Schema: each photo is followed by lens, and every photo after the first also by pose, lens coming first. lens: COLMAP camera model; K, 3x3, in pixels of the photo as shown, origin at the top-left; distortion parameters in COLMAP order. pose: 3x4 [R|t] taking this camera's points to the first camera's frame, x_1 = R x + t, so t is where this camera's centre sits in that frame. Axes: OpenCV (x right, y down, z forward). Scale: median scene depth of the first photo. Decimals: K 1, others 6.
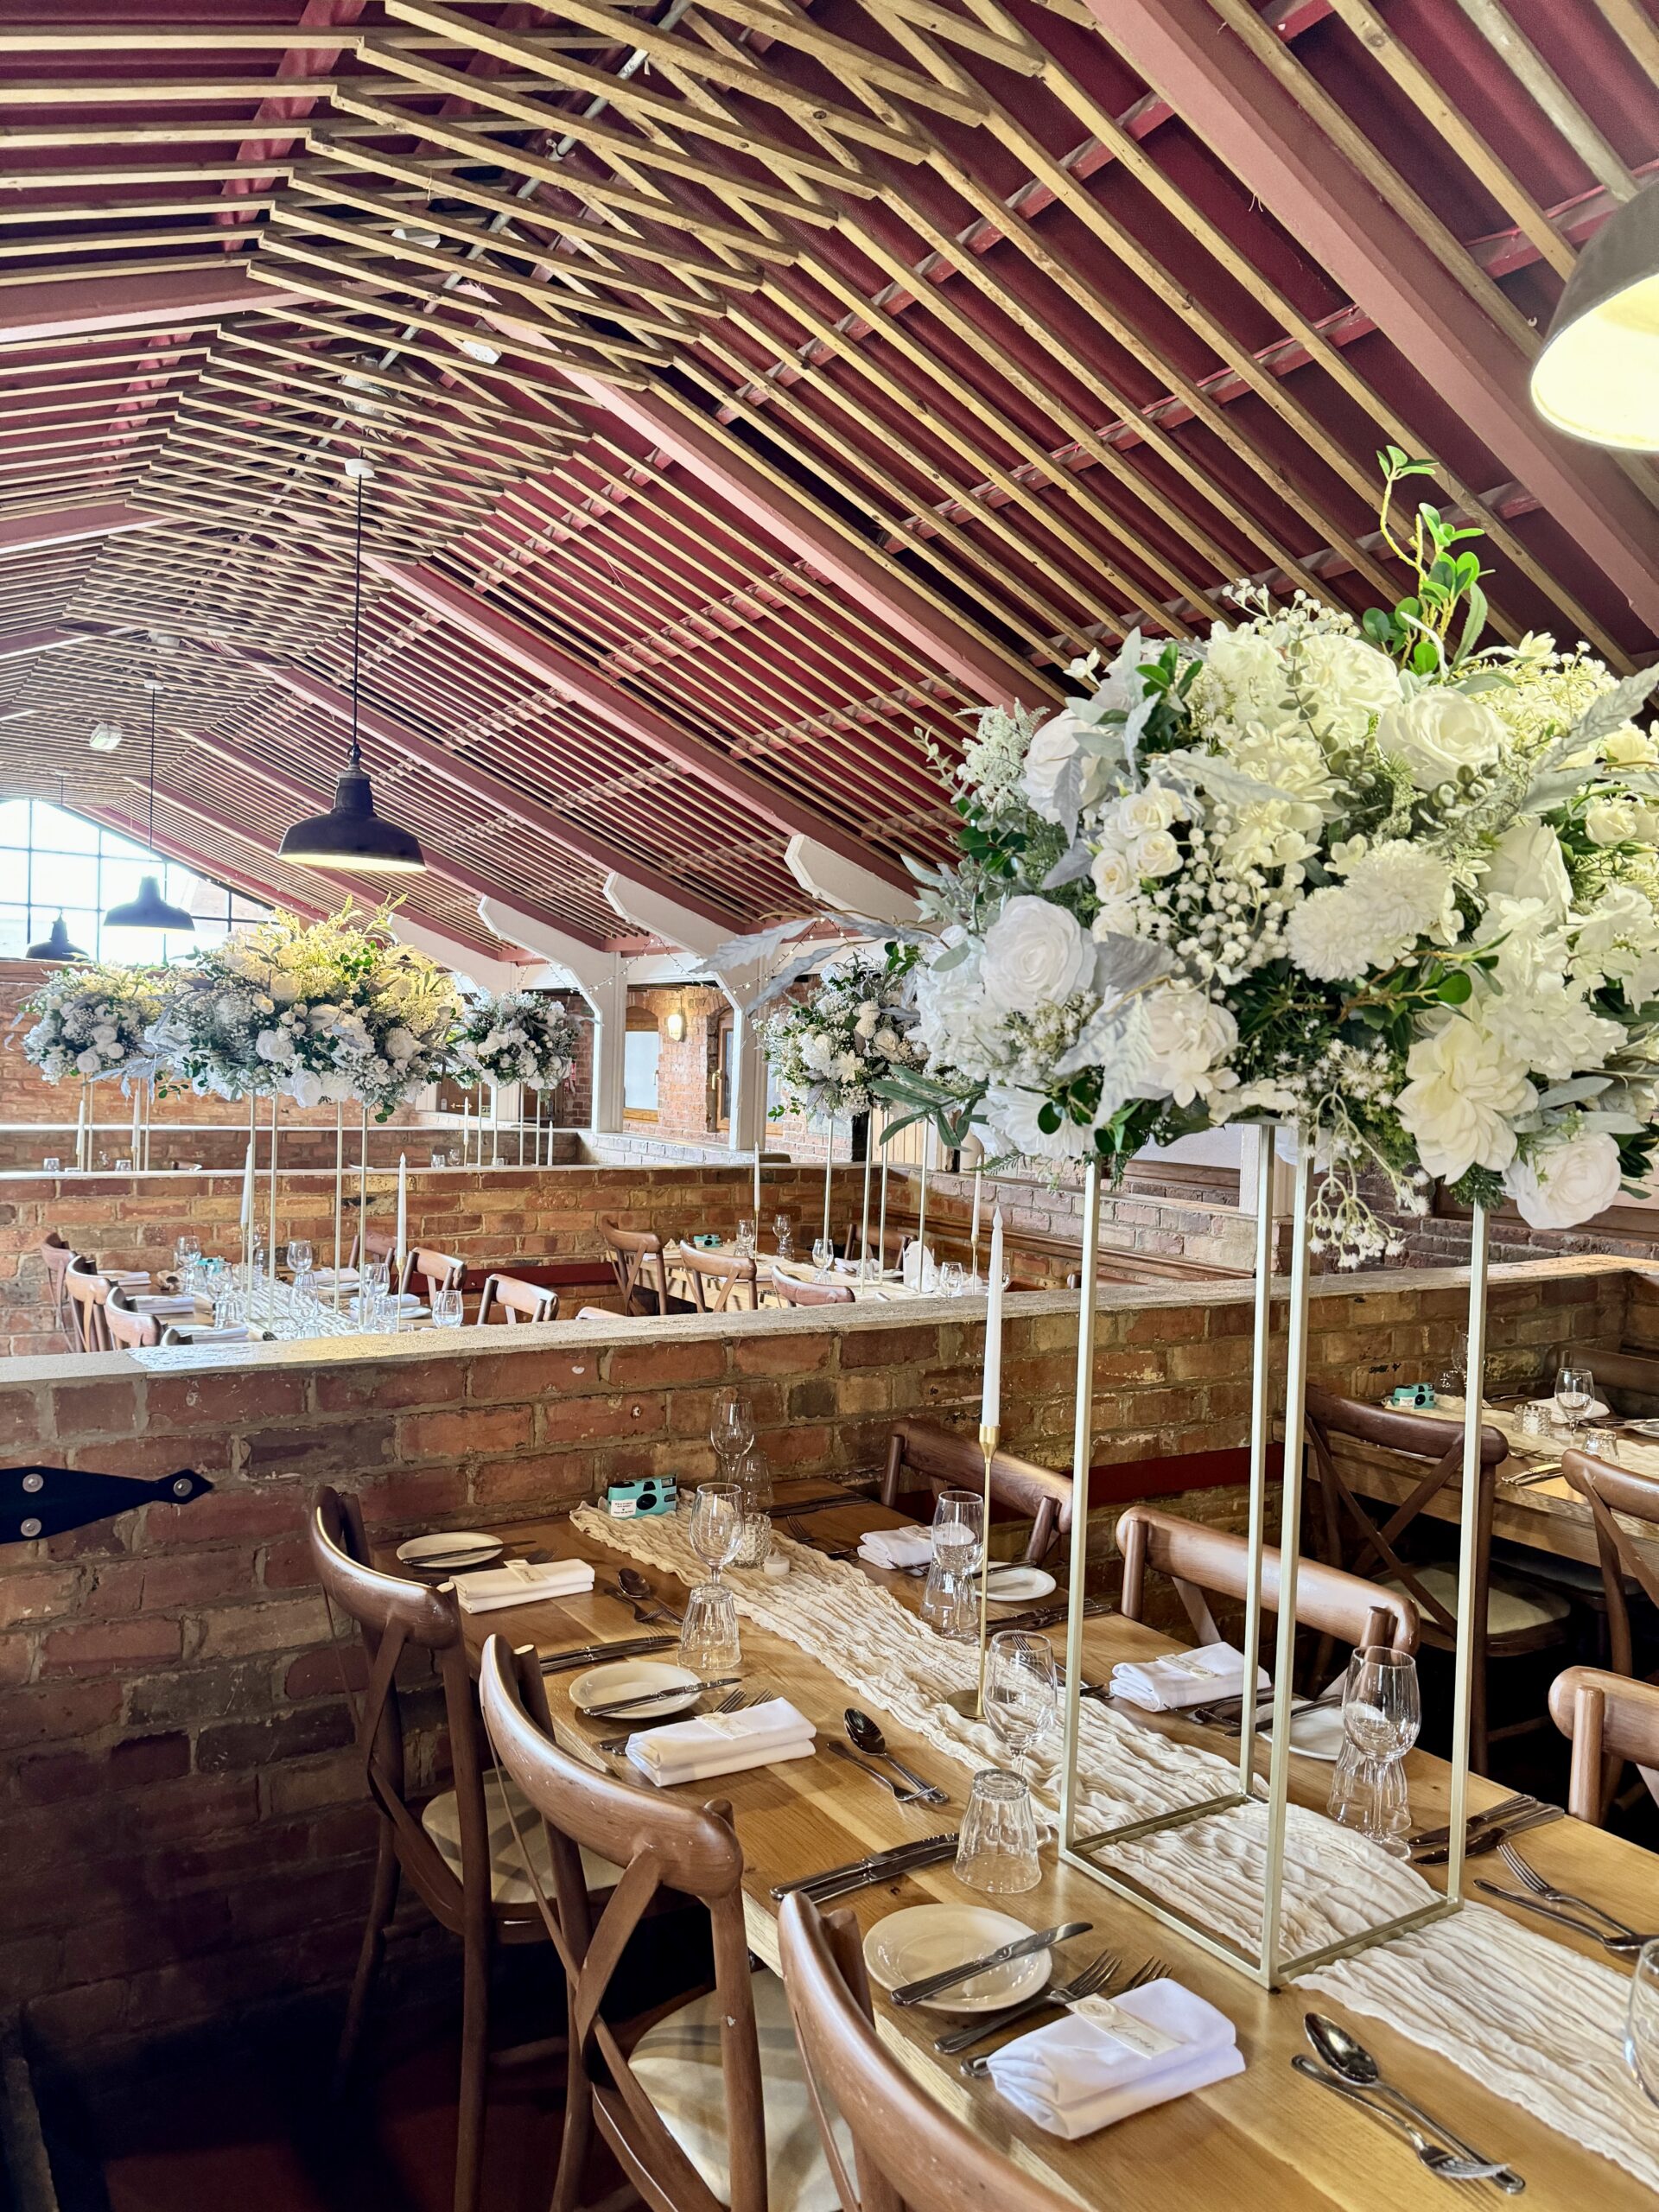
lens RADIAL K [[1610.0, 0, 828.8], [0, 1610.0, 1106.6], [0, 0, 1]] dist [0.095645, -0.101757]
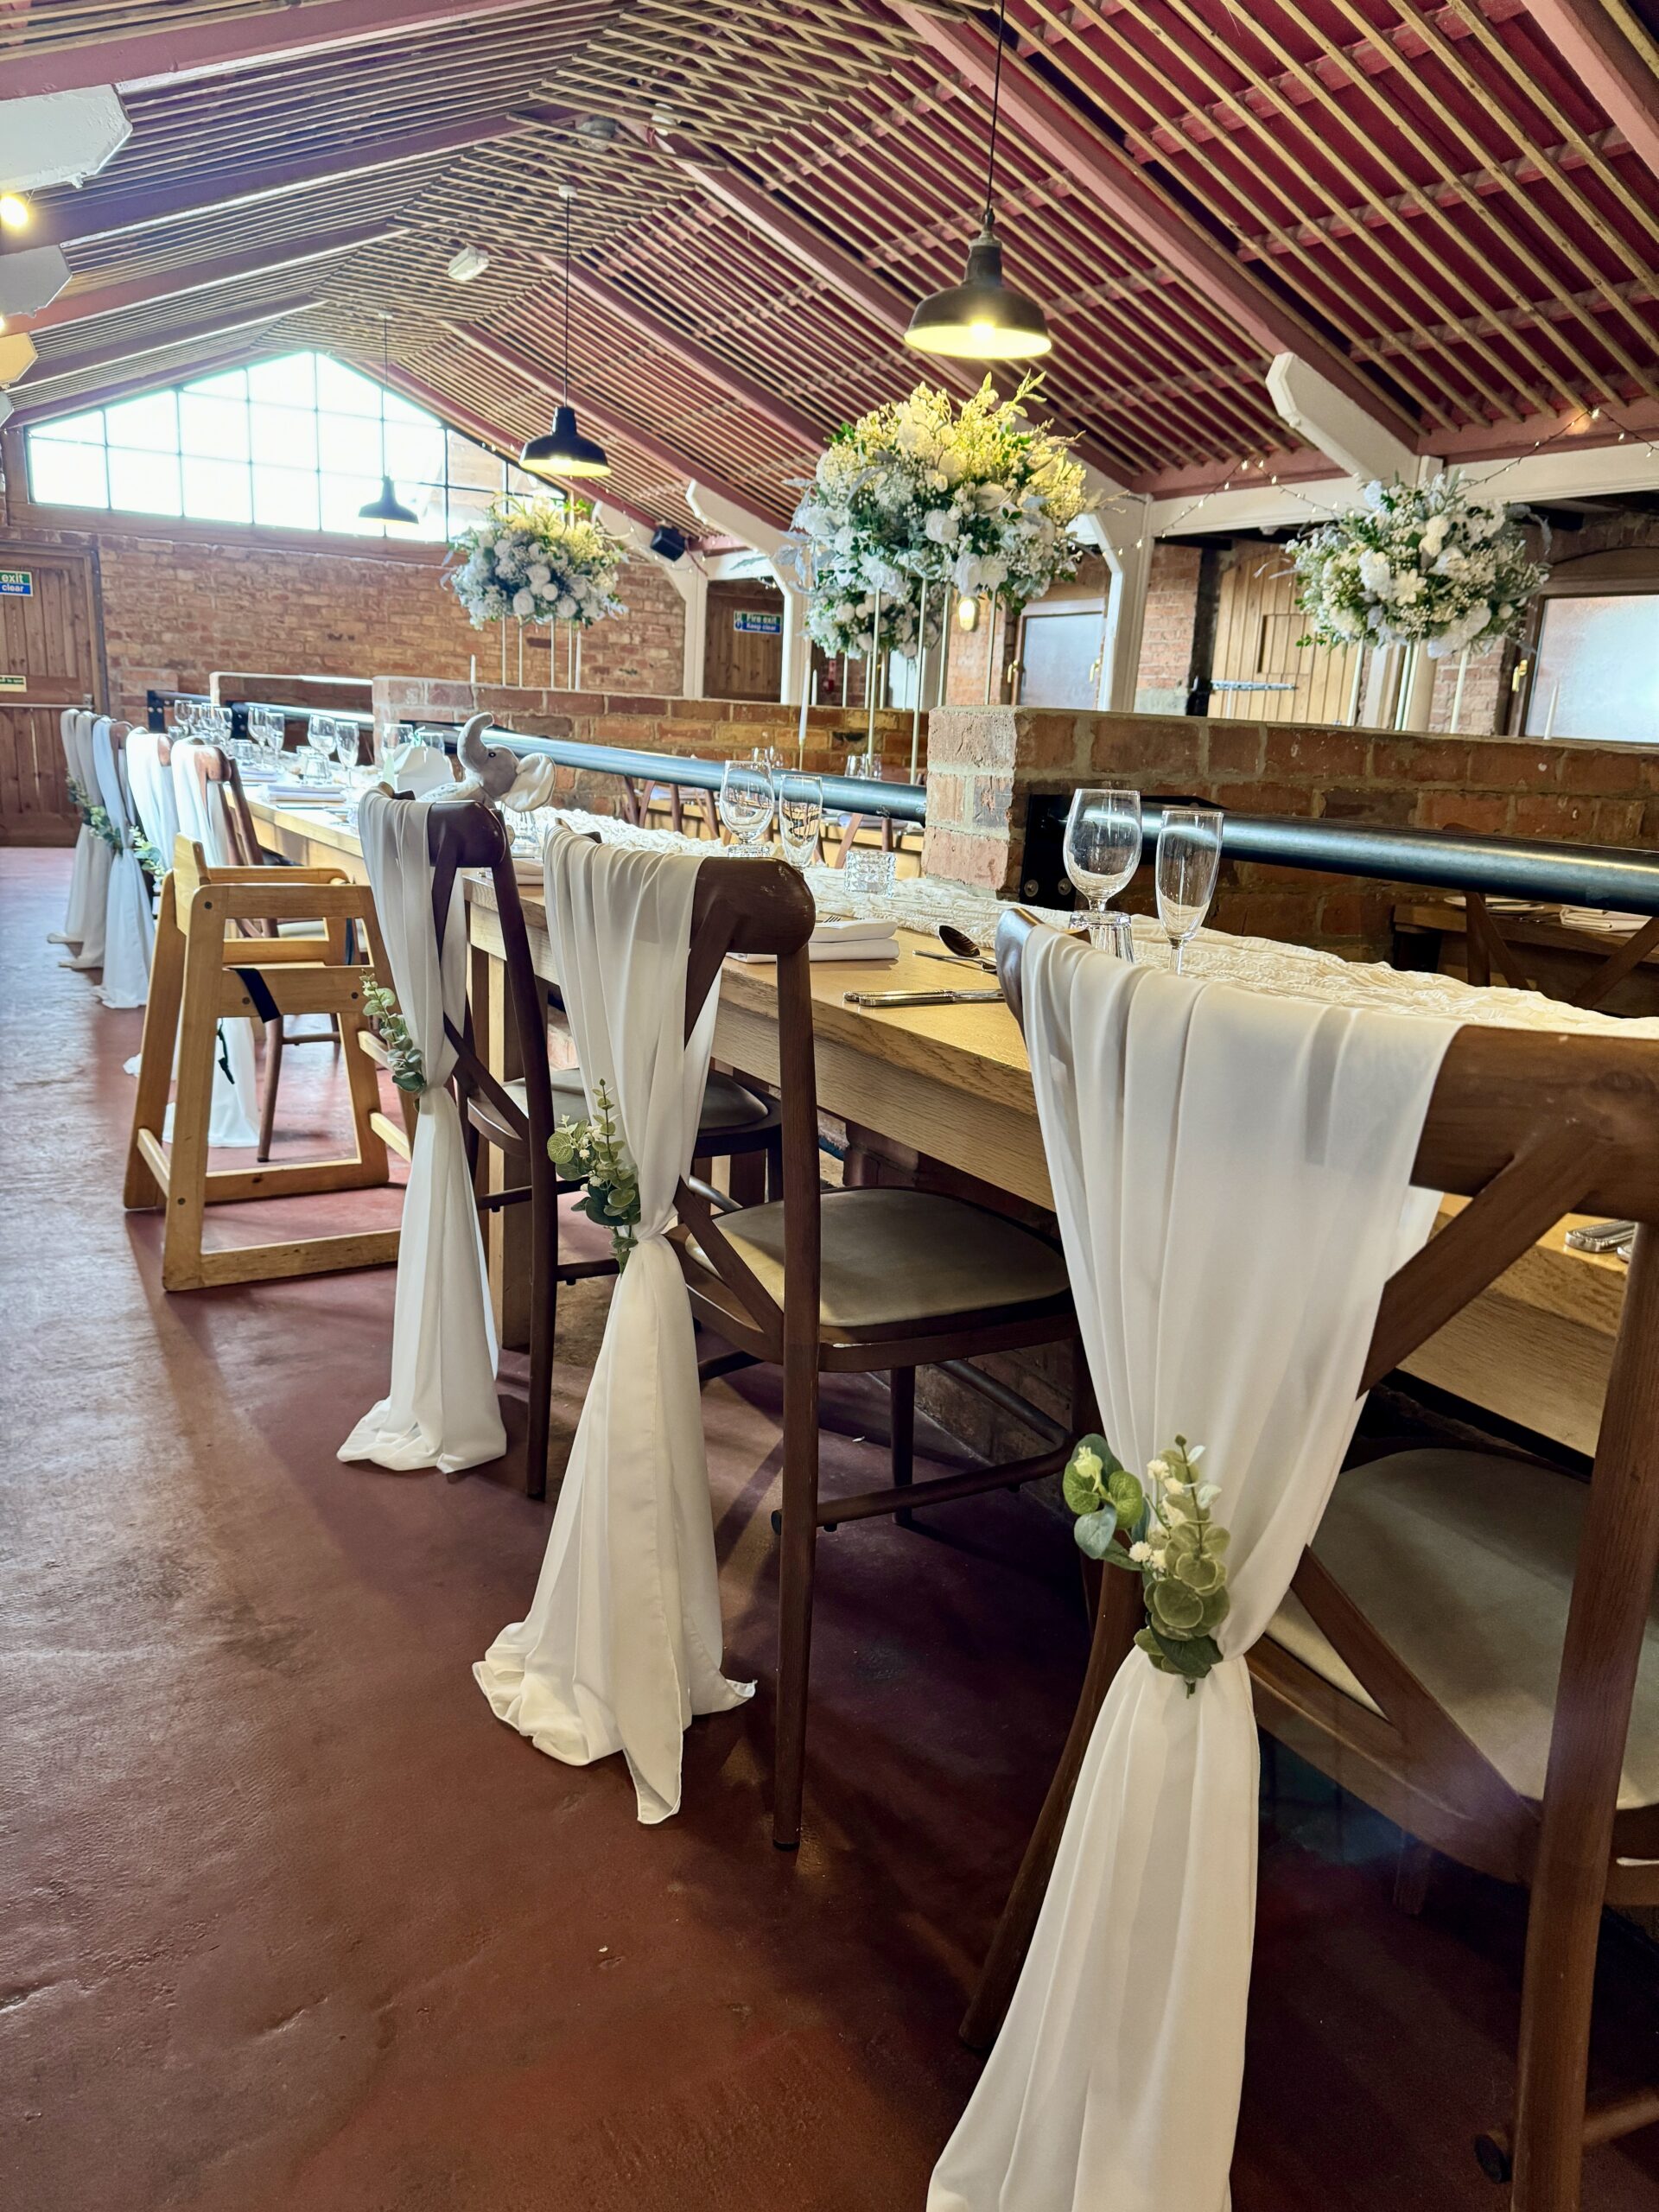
lens RADIAL K [[1610.0, 0, 827.6], [0, 1610.0, 1115.0], [0, 0, 1]] dist [0.095645, -0.101757]
pose [[0.998181, 0.036410, -0.048052, -0.227529], [-0.025276, 0.976345, 0.214735, 0.067883], [0.054734, -0.213130, 0.975489, -0.045806]]
